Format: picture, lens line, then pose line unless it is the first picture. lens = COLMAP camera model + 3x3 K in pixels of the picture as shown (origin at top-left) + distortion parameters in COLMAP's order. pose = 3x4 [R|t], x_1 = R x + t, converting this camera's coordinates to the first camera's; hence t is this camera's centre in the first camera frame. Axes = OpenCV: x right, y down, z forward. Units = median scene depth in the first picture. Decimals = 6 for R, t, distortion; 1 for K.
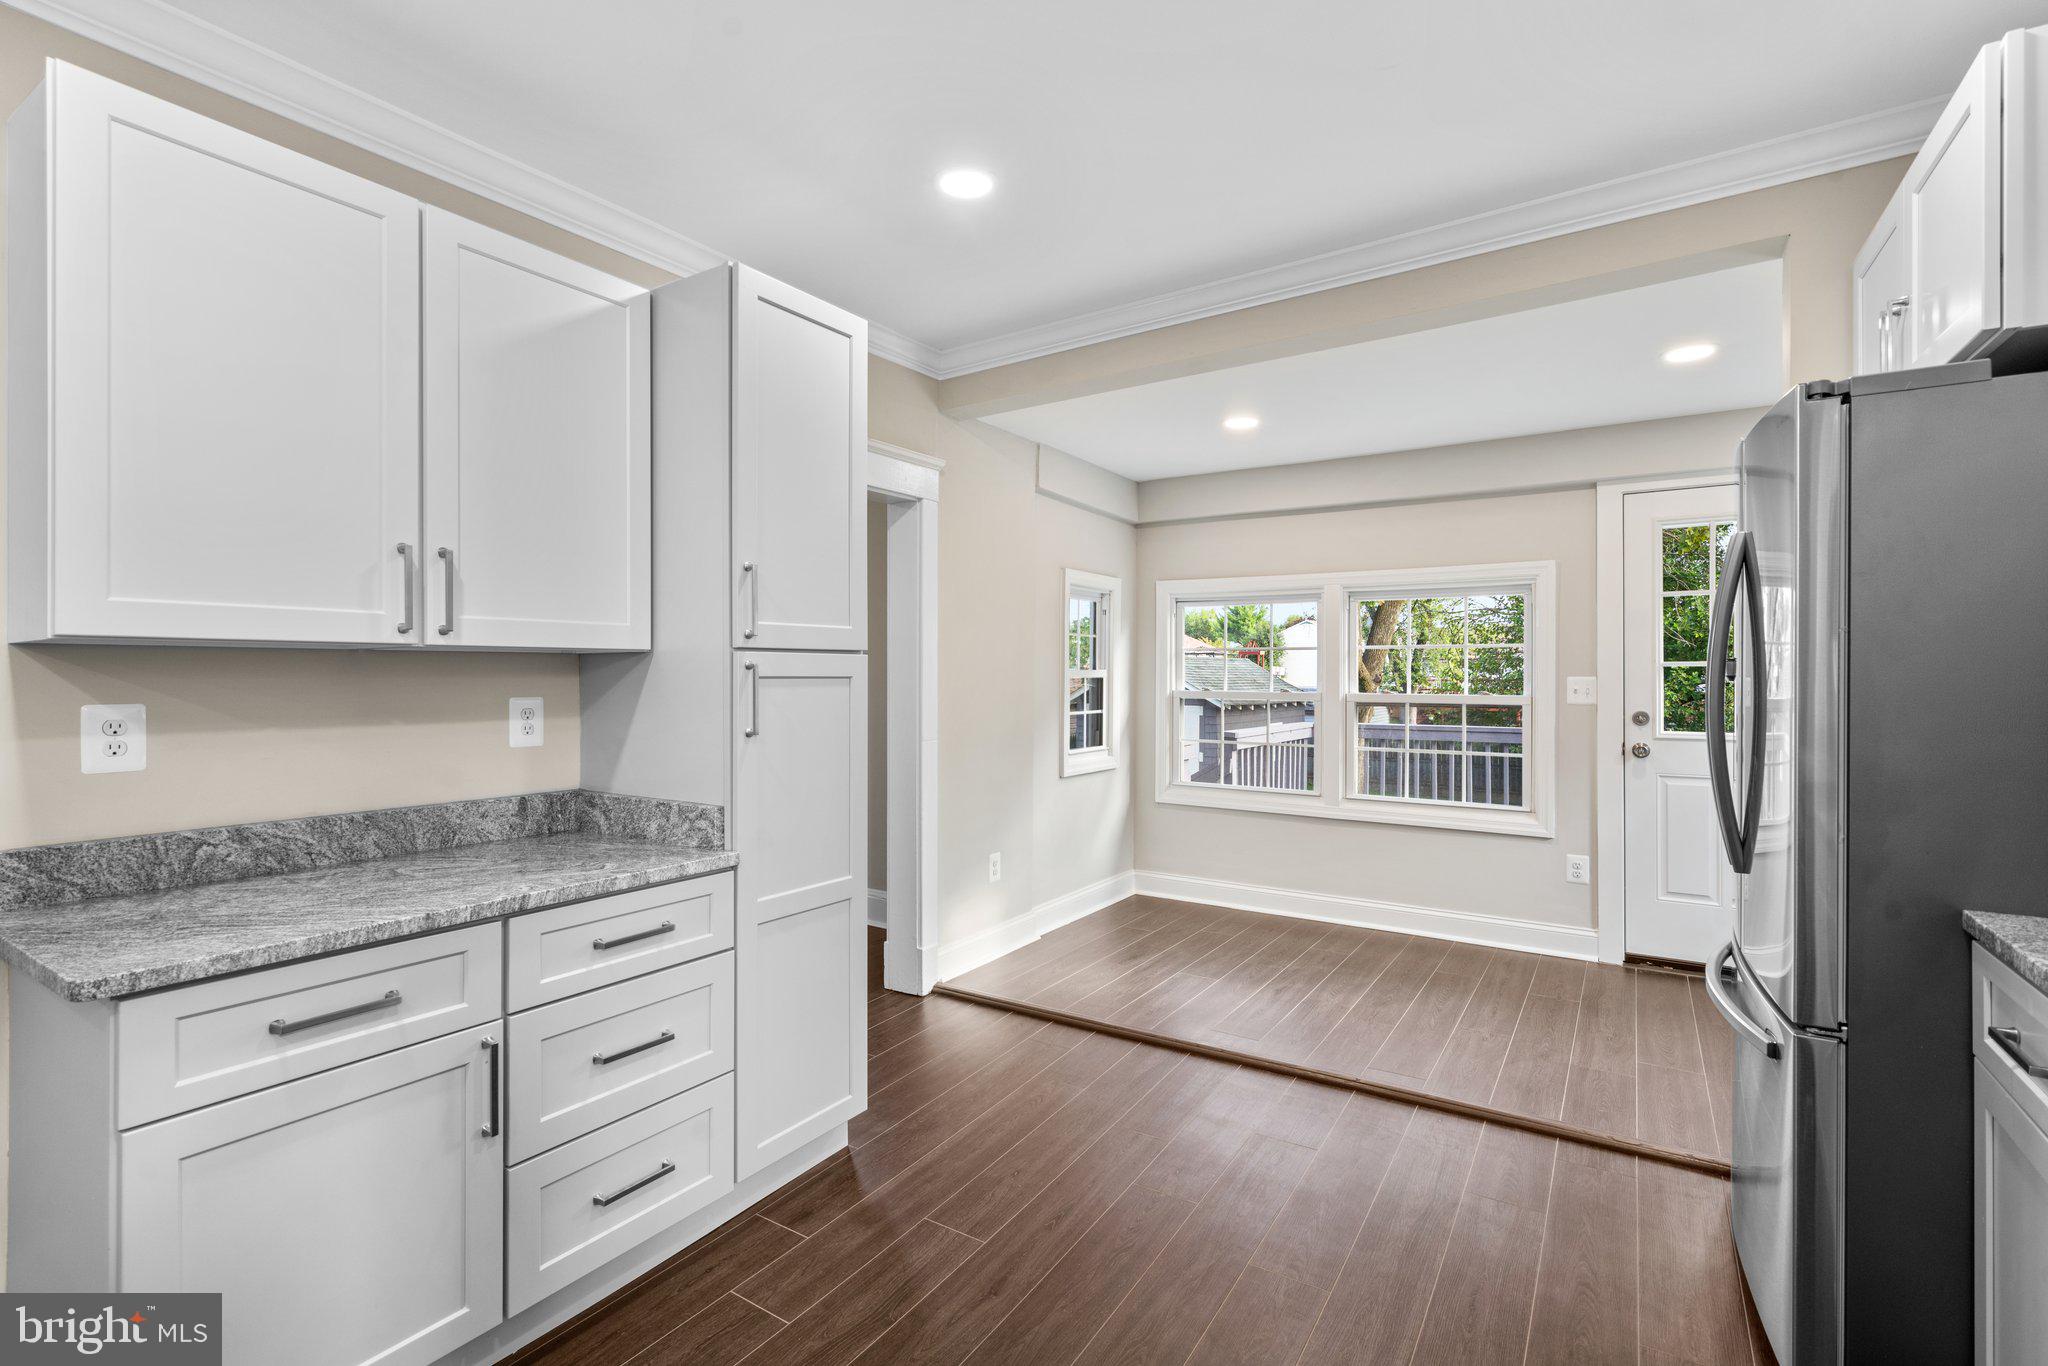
lens RADIAL K [[934.0, 0, 1023.3], [0, 934.0, 672.6], [0, 0, 1]] dist [0.004946, 0.000253]
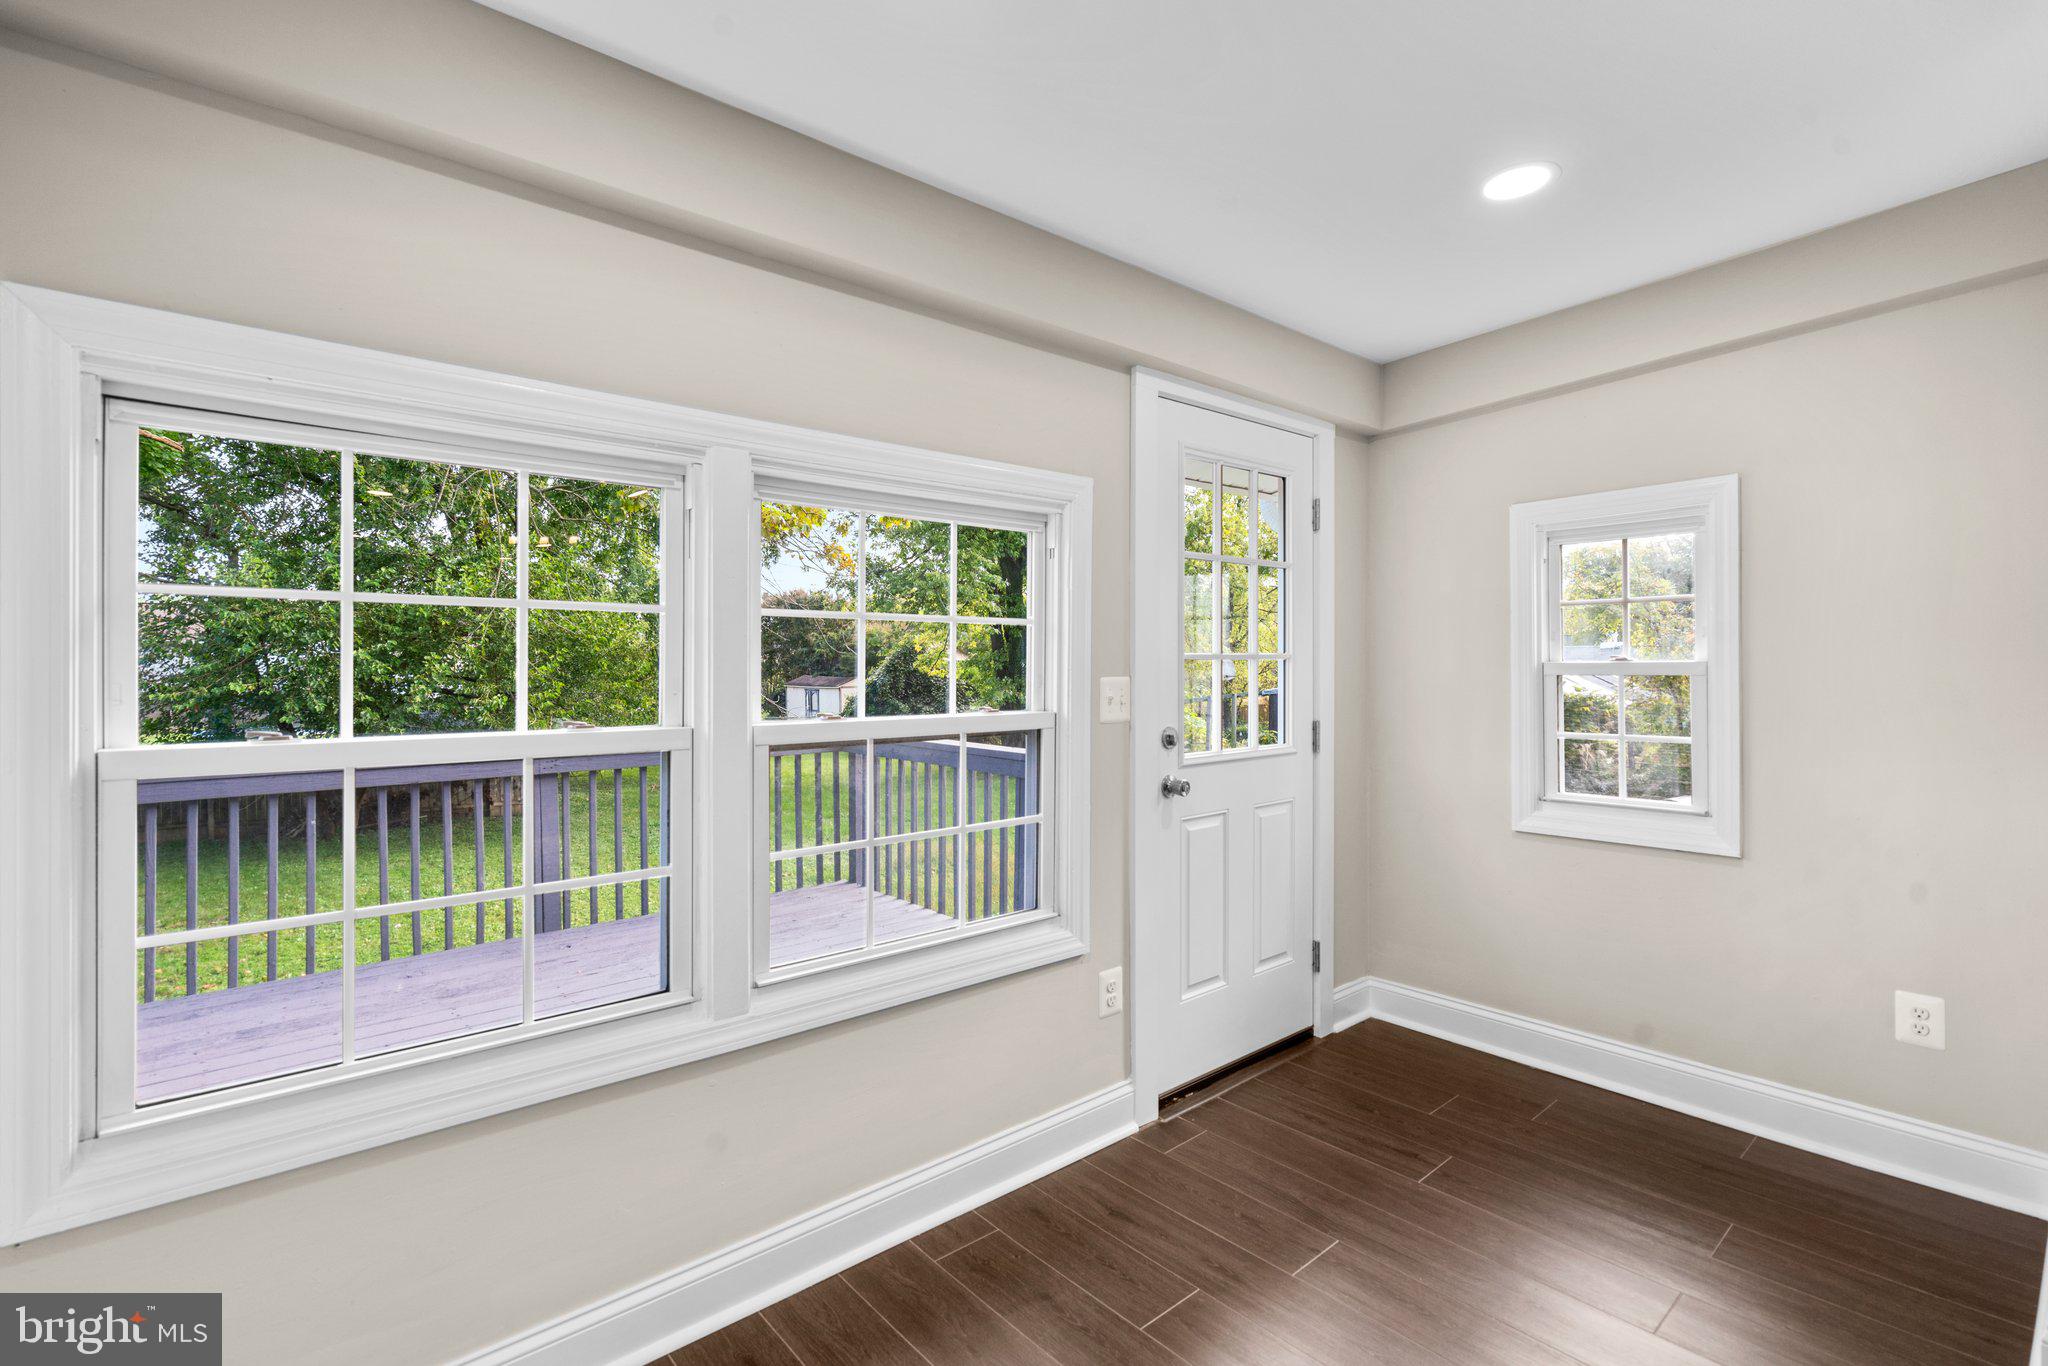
lens RADIAL K [[934.0, 0, 1029.6], [0, 934.0, 673.1], [0, 0, 1]] dist [0.004946, 0.000253]
pose [[0.275141, -0.006865, 0.961379, -0.008307], [0.009507, 0.999945, 0.004420, -0.001522], [-0.961357, 0.007924, 0.275191, 0.886359]]
